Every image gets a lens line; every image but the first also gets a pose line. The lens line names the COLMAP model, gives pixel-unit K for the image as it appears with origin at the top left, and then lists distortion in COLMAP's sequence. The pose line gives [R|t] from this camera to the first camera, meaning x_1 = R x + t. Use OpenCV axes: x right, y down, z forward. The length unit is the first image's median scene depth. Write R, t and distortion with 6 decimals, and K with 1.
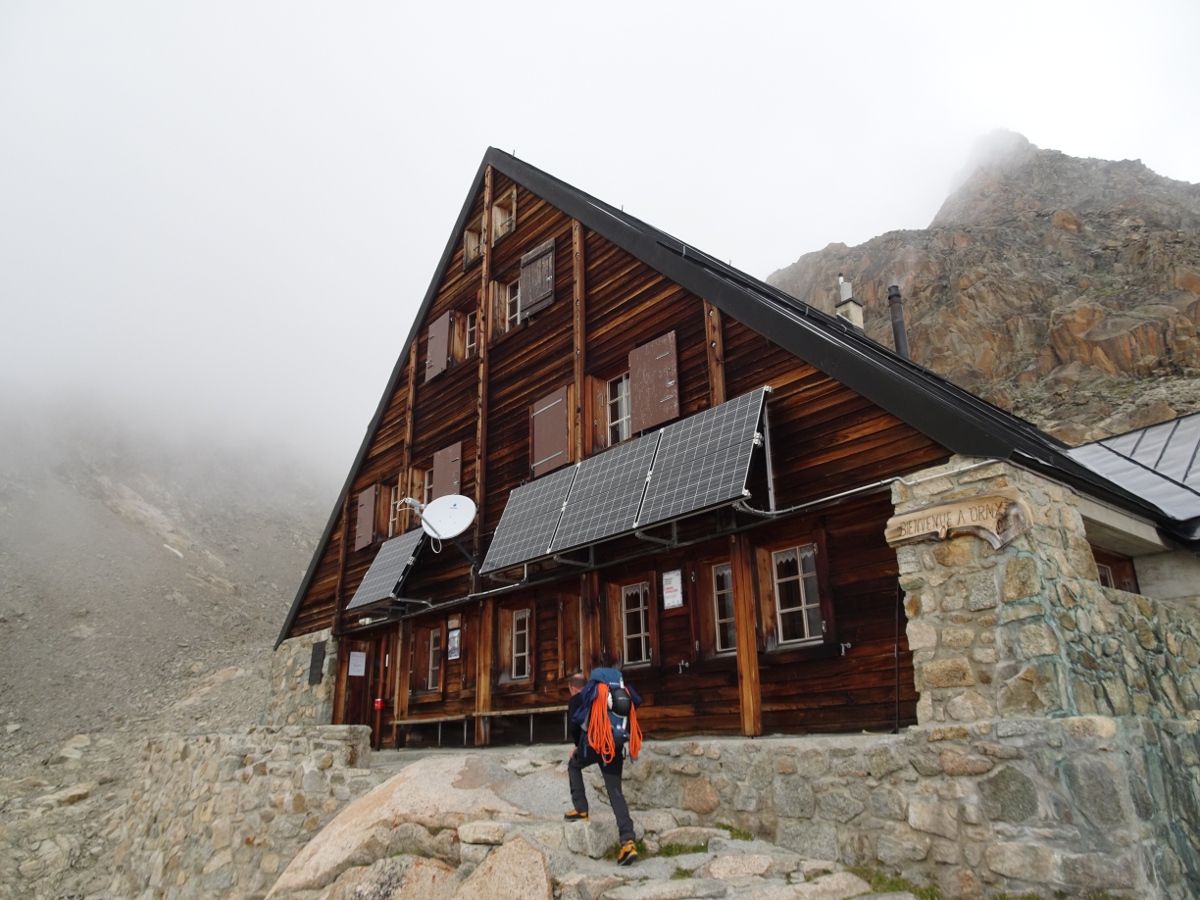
lens RADIAL K [[853.8, 0, 592.0], [0, 853.8, 447.2], [0, 0, 1]] dist [0.003717, 0.003092]
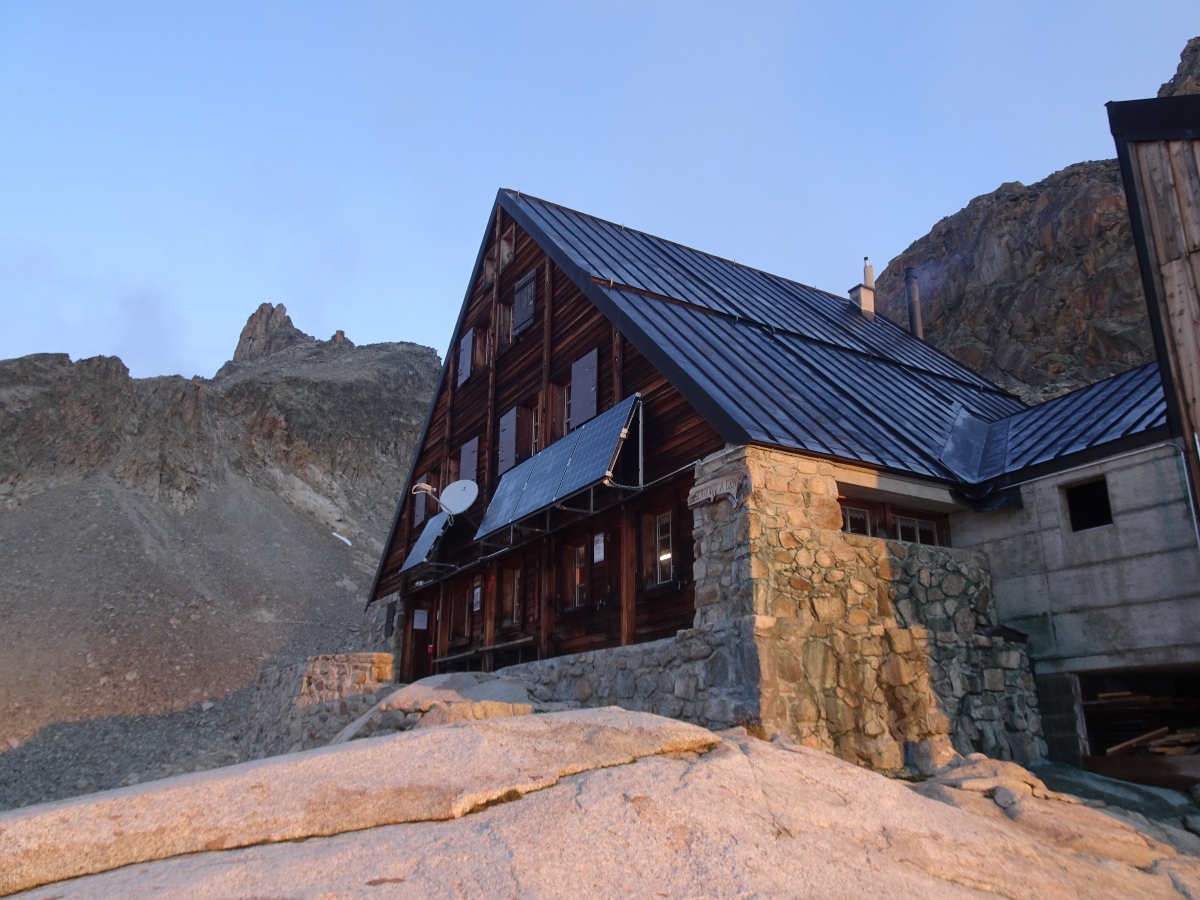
lens RADIAL K [[900.4, 0, 600.0], [0, 900.4, 450.0], [0, 0, 1]] dist [0.000325, -0.000060]
pose [[0.984362, -0.036389, -0.172359, 0.318605], [0.041523, 0.998792, 0.026275, -0.017767], [0.171194, -0.033021, 0.984684, -0.330358]]
